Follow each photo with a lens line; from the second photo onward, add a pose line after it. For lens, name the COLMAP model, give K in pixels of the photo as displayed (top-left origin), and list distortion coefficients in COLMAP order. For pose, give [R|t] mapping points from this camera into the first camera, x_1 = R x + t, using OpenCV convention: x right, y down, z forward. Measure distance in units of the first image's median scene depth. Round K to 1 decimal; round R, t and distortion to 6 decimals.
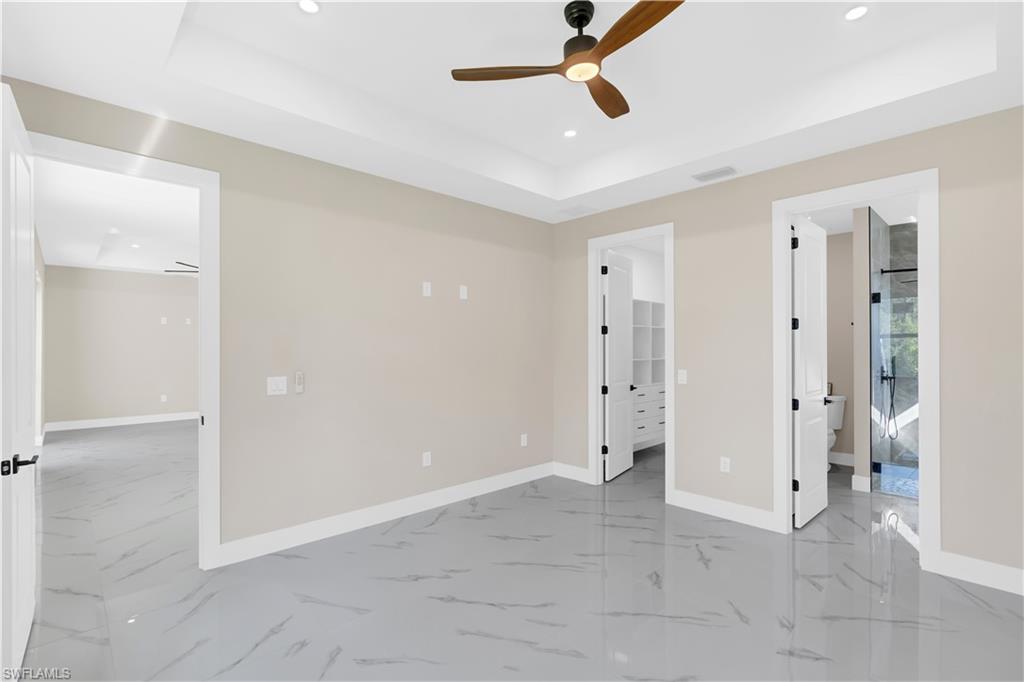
lens RADIAL K [[477.3, 0, 510.3], [0, 477.3, 347.9], [0, 0, 1]] dist [-0.004126, -0.000104]
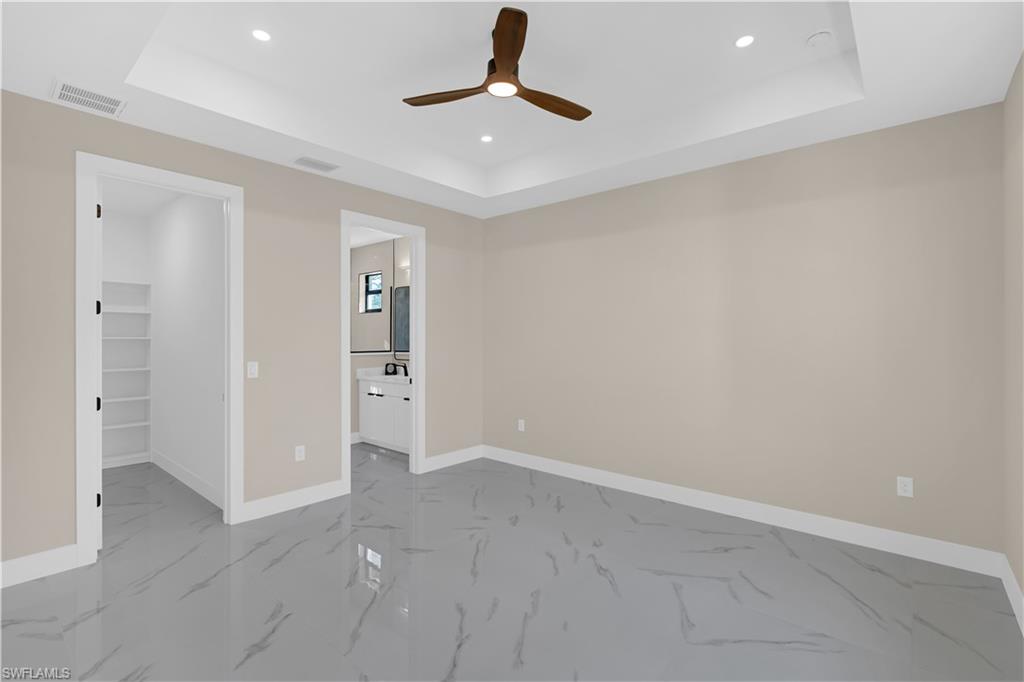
lens RADIAL K [[466.4, 0, 511.1], [0, 466.4, 334.0], [0, 0, 1]] dist [0.000572, 0.000126]
pose [[-0.104890, 0.006568, 0.994462, -0.603926], [-0.002380, 0.999974, -0.006856, 0.000297], [-0.994481, -0.003086, -0.104872, 0.700990]]
